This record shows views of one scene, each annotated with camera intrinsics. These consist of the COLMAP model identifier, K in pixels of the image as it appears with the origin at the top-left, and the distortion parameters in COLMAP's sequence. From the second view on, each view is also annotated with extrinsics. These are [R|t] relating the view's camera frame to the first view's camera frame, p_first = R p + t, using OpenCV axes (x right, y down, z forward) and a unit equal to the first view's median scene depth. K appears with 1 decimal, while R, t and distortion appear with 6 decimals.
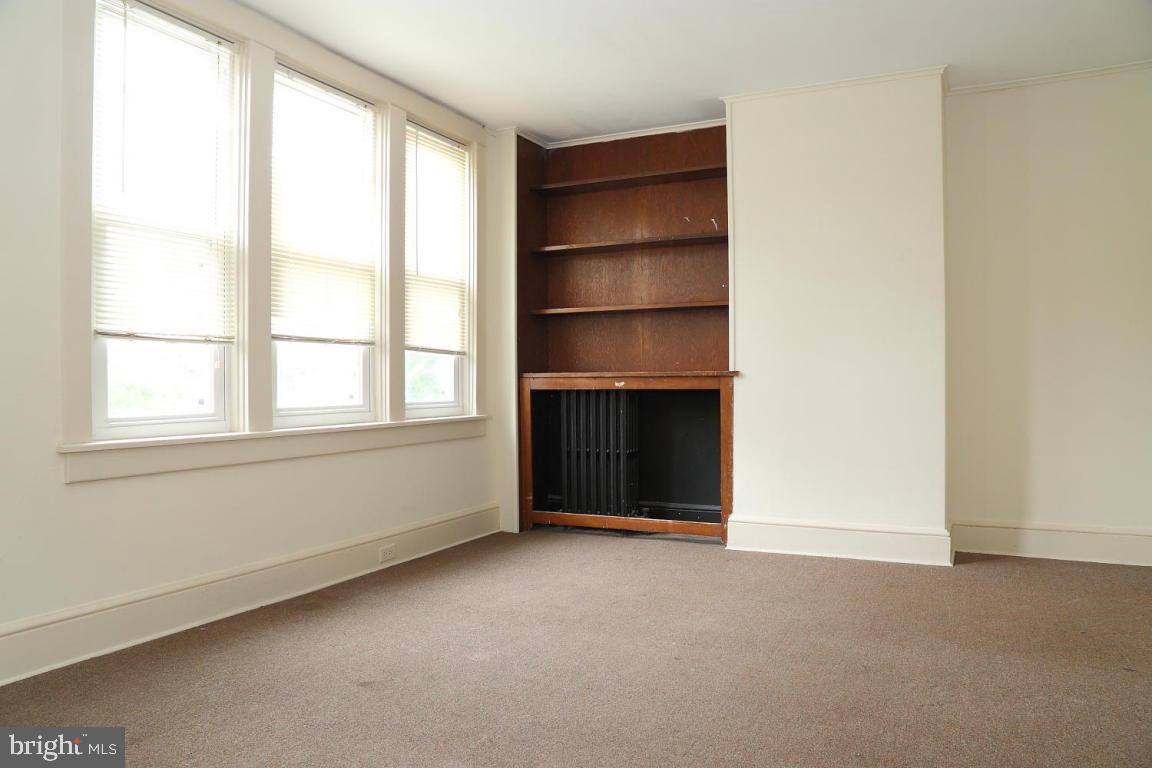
lens RADIAL K [[783.6, 0, 576.0], [0, 783.6, 384.0], [0, 0, 1]] dist [-0.083273, 0.000666]
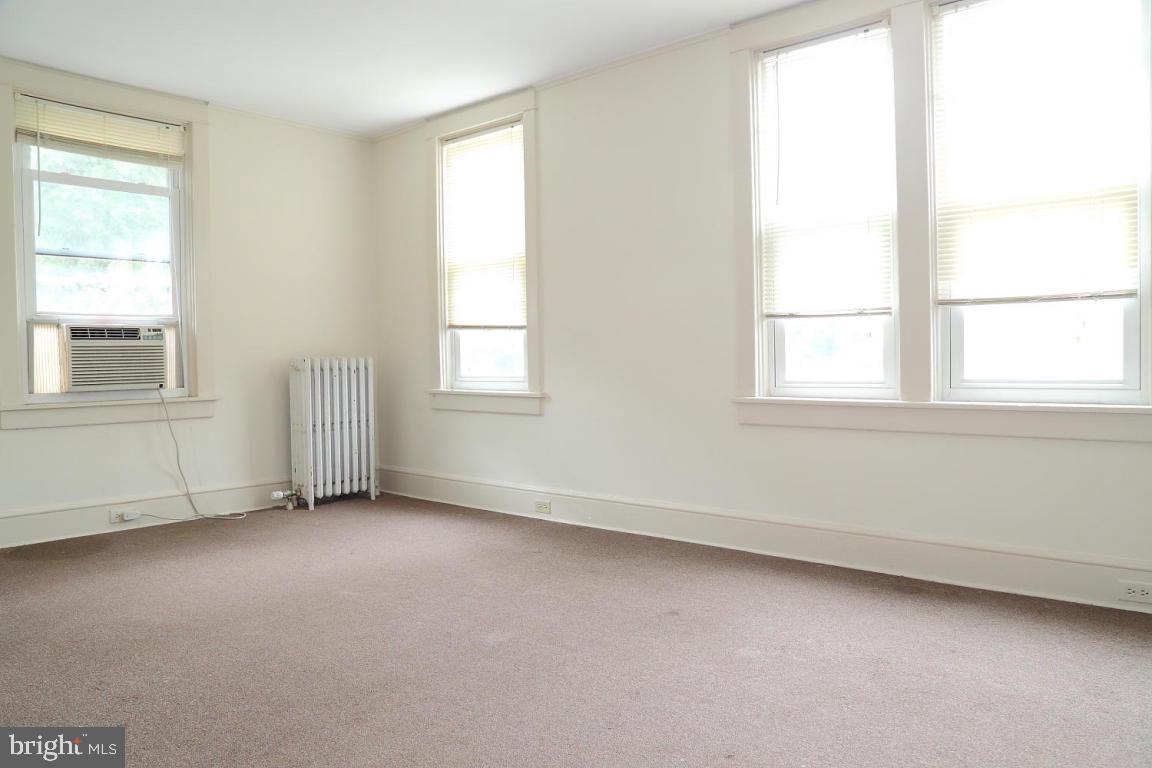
lens RADIAL K [[808.2, 0, 576.1], [0, 808.2, 357.9], [0, 0, 1]] dist [-0.043672, -0.000083]
pose [[-0.235017, 0.023470, -0.971708, 0.708891], [0.021730, 0.999585, 0.018887, -0.023336], [0.971748, -0.016677, -0.235429, 0.850259]]
